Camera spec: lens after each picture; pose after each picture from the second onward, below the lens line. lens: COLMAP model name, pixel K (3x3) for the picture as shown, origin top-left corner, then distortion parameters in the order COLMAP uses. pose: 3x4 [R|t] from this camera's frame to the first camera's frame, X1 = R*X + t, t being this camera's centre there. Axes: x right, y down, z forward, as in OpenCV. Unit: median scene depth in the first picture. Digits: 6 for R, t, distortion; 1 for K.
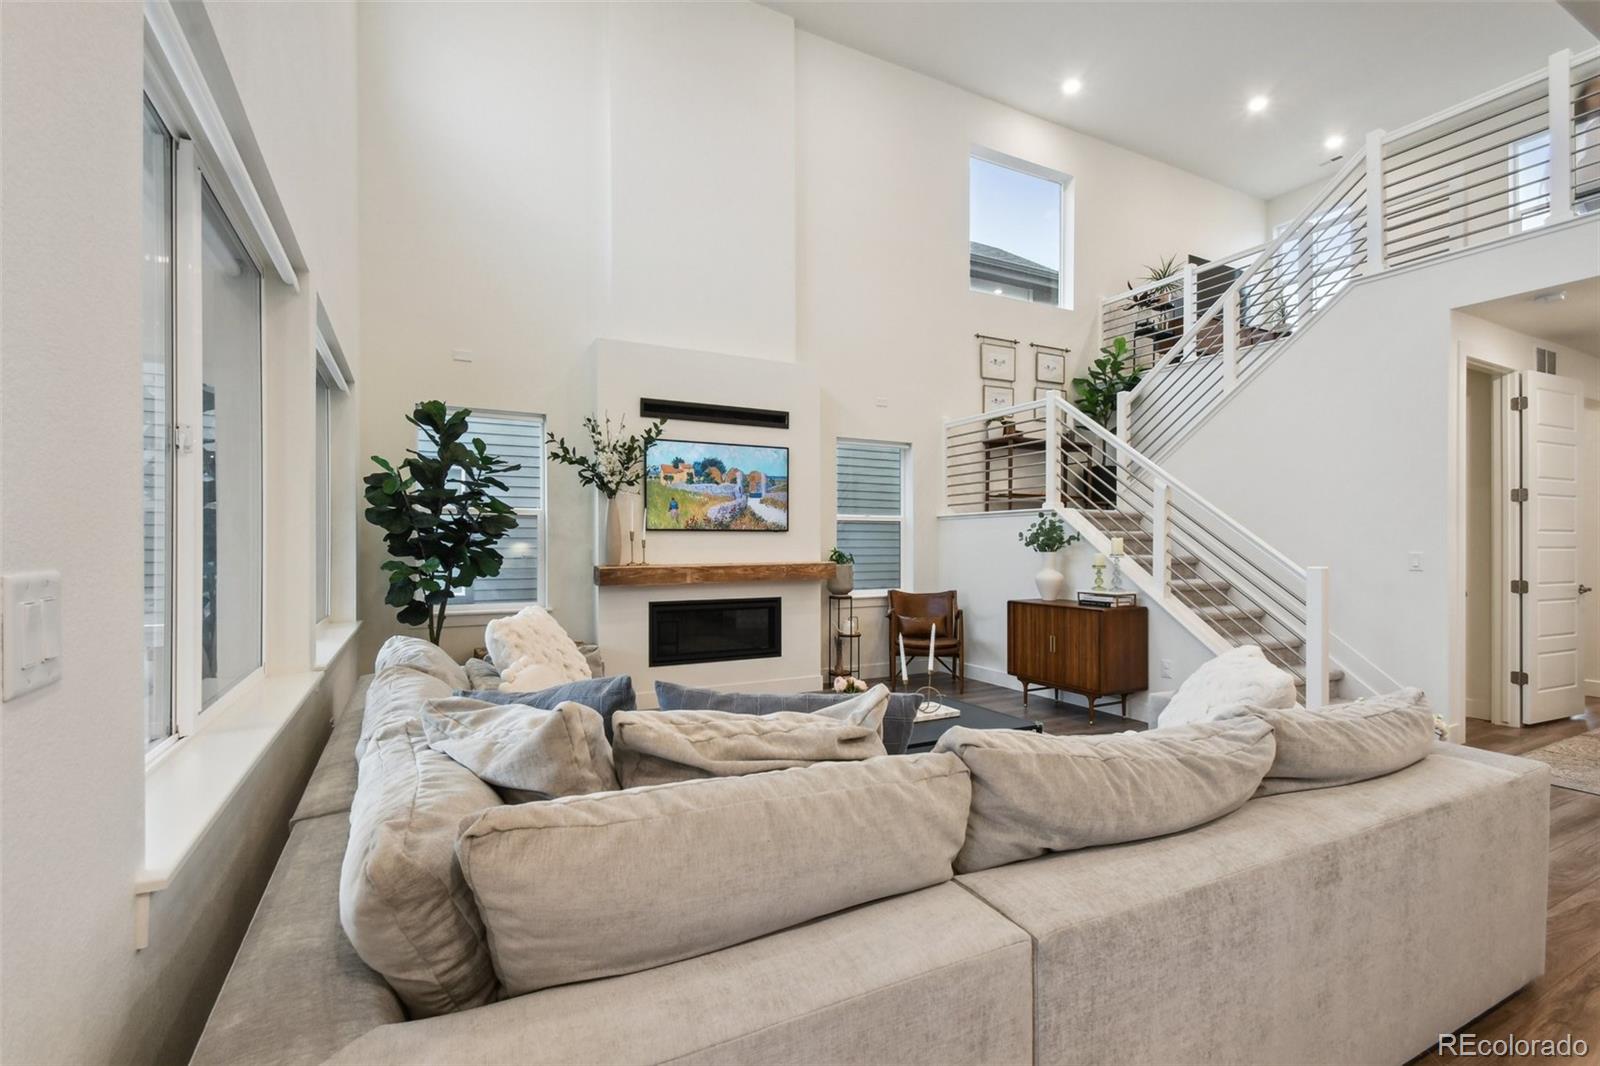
lens RADIAL K [[695.8, 0, 783.6], [0, 695.8, 536.5], [0, 0, 1]] dist [-0.004620, -0.004126]
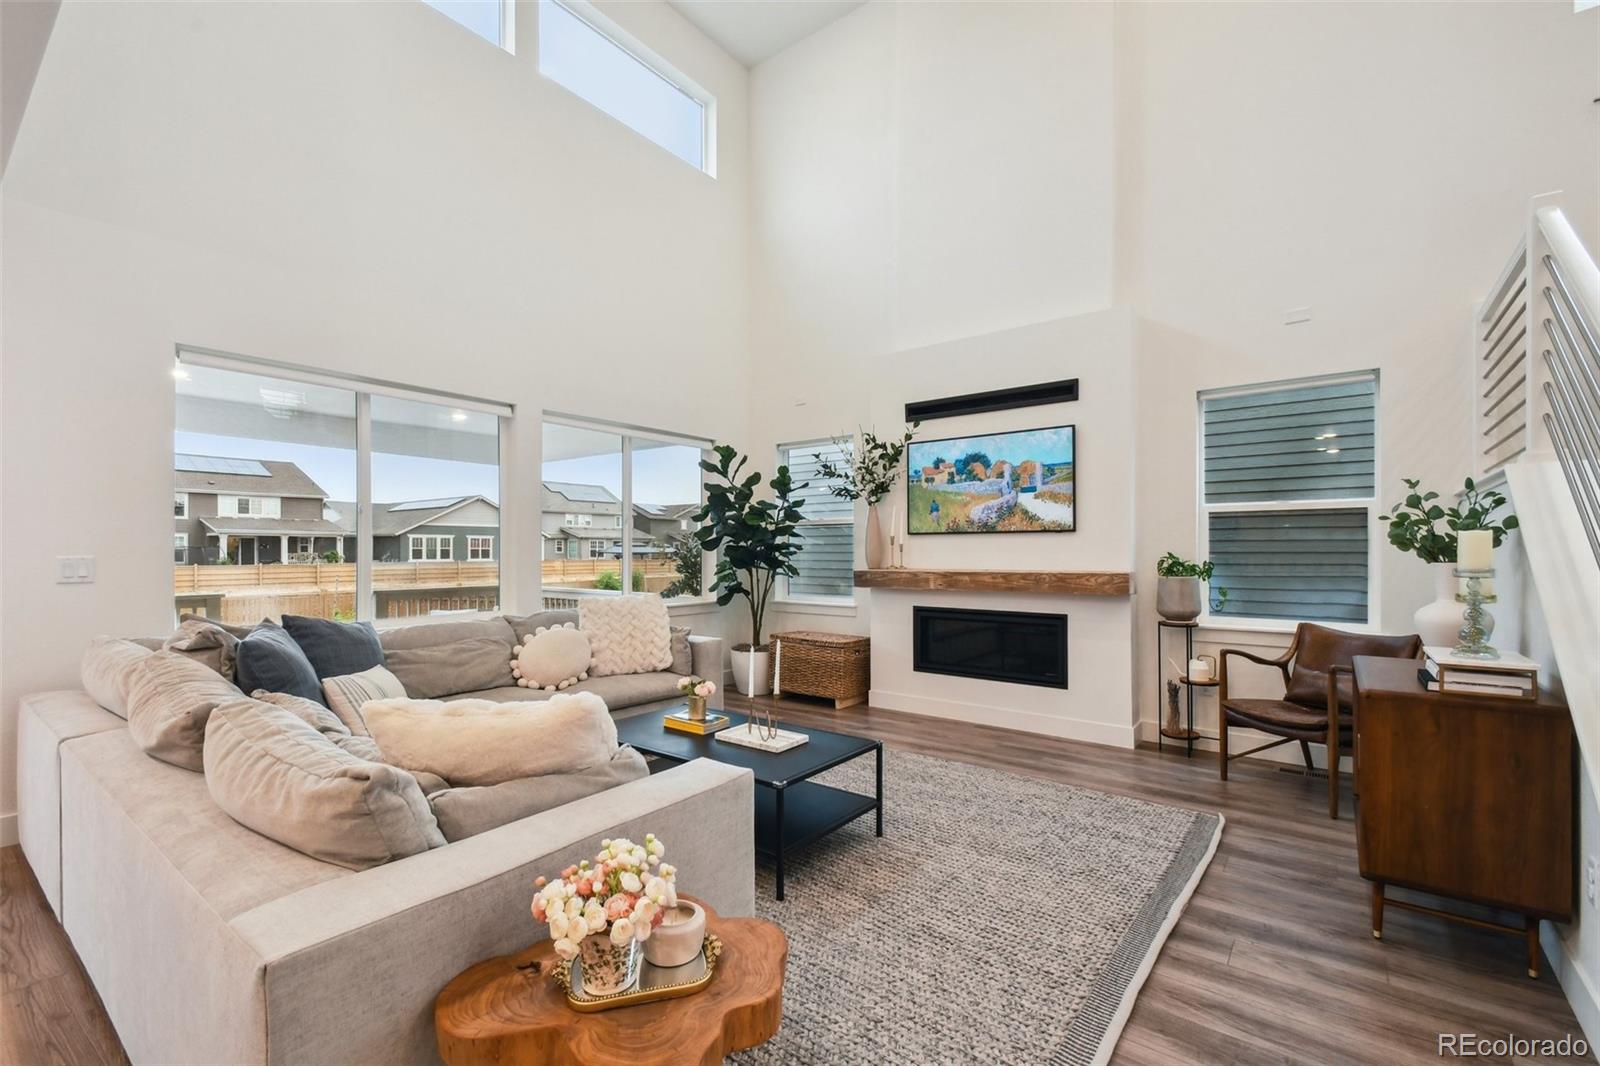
lens RADIAL K [[695.8, 0, 806.6], [0, 695.8, 548.9], [0, 0, 1]] dist [-0.004620, -0.004126]
pose [[0.423745, -0.000984, -0.905781, 0.623153], [0.010706, 0.999935, 0.003923, 0.006203], [0.905718, -0.011360, 0.423728, 0.418701]]
